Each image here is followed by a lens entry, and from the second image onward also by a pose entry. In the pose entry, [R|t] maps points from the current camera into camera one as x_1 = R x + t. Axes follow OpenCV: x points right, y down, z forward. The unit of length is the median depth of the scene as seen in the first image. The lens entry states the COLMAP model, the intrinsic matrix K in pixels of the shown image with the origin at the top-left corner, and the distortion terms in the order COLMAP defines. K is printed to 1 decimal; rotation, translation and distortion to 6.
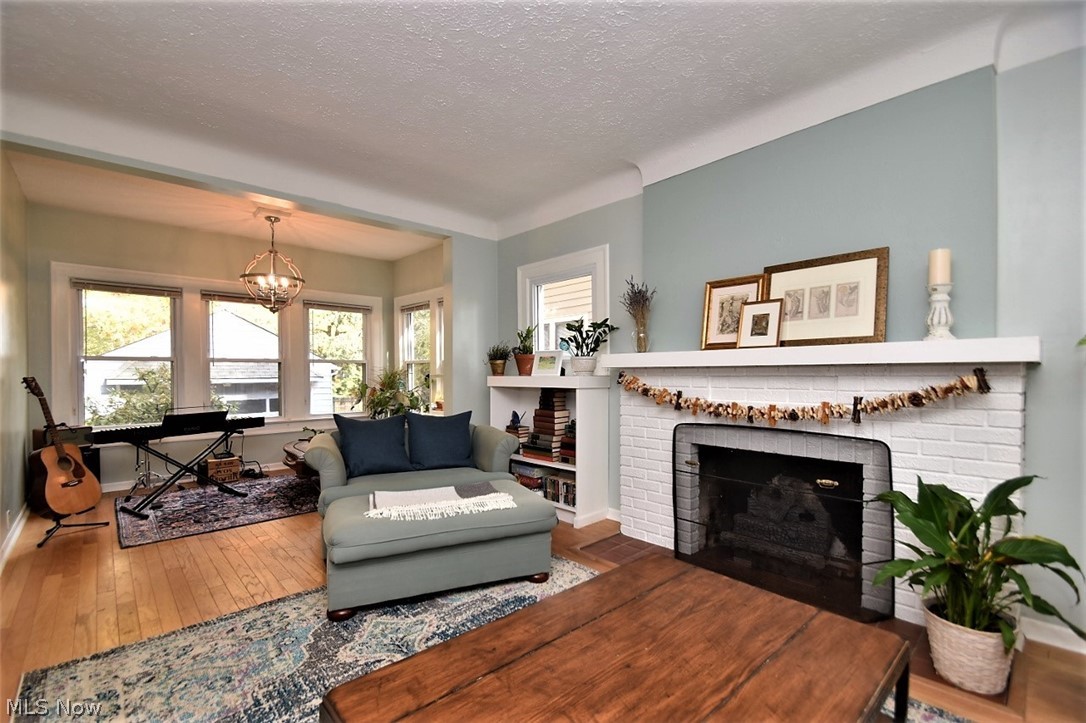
lens RADIAL K [[482.0, 0, 545.3], [0, 482.0, 377.5], [0, 0, 1]] dist [0.001058, -0.014536]
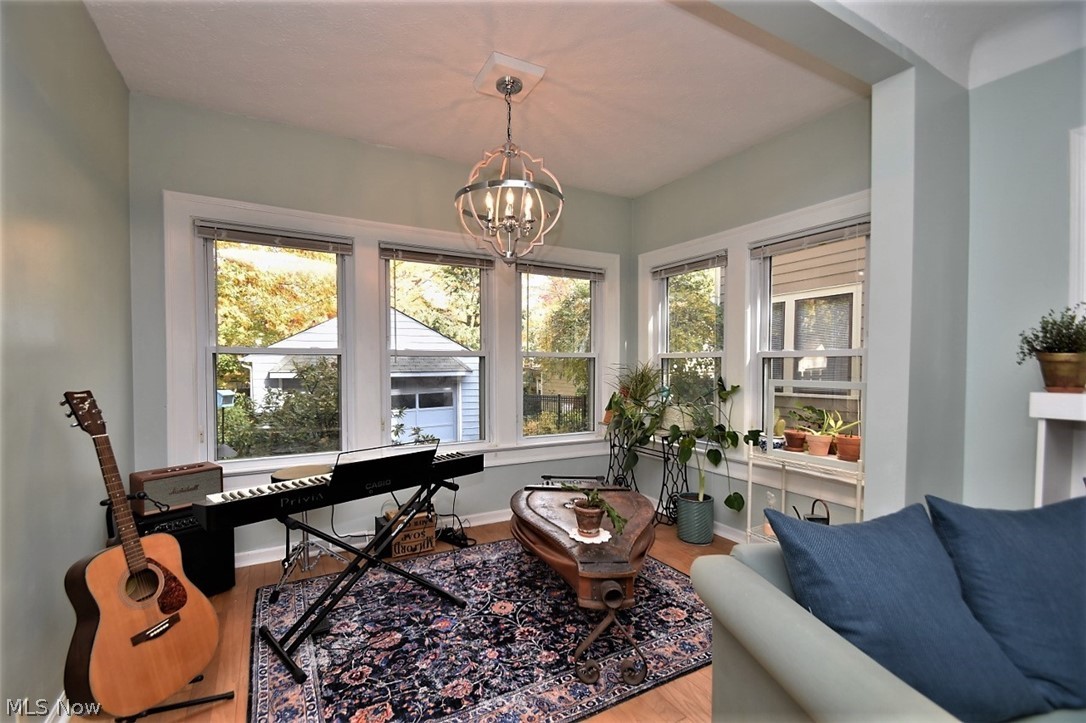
lens RADIAL K [[499.8, 0, 540.9], [0, 499.8, 379.4], [0, 0, 1]] dist [-0.002920, -0.000698]
pose [[0.967570, 0.011974, -0.252317, -0.408906], [-0.007212, 0.999778, 0.019787, -0.019678], [0.252498, -0.017325, 0.967442, 0.495665]]
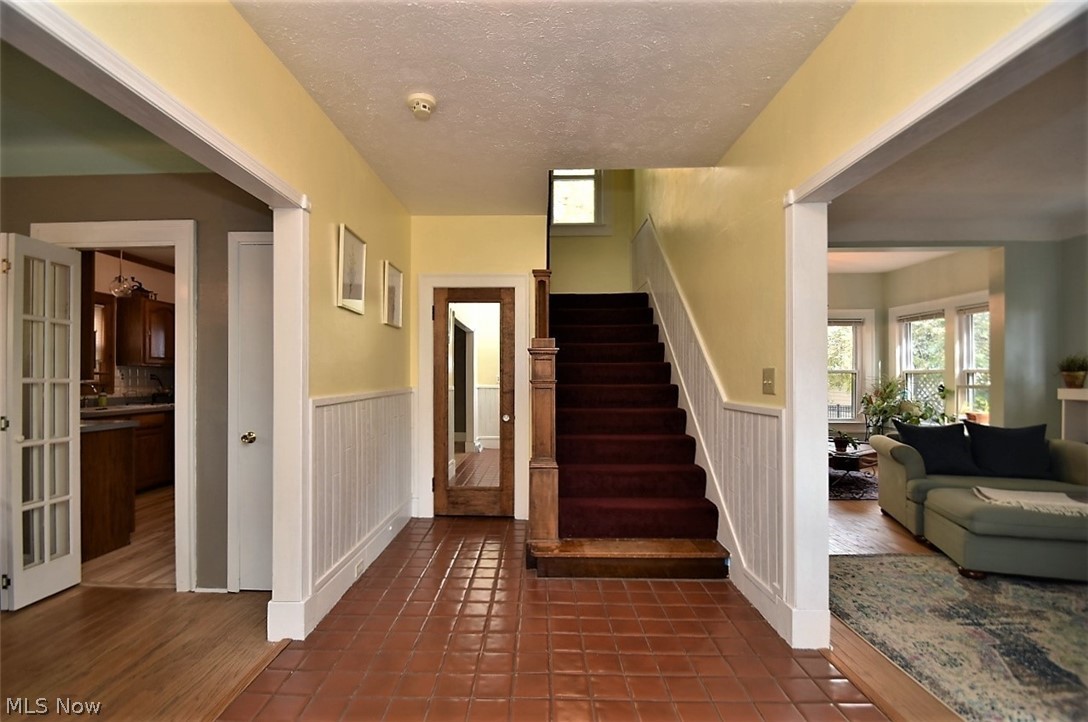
lens RADIAL K [[500.7, 0, 541.9], [0, 500.7, 378.9], [0, 0, 1]] dist [-0.002920, -0.000698]
pose [[0.723326, 0.003261, -0.690499, -0.173971], [-0.008825, 0.999951, -0.004521, -0.008523], [0.690450, 0.009364, 0.723319, -0.397598]]
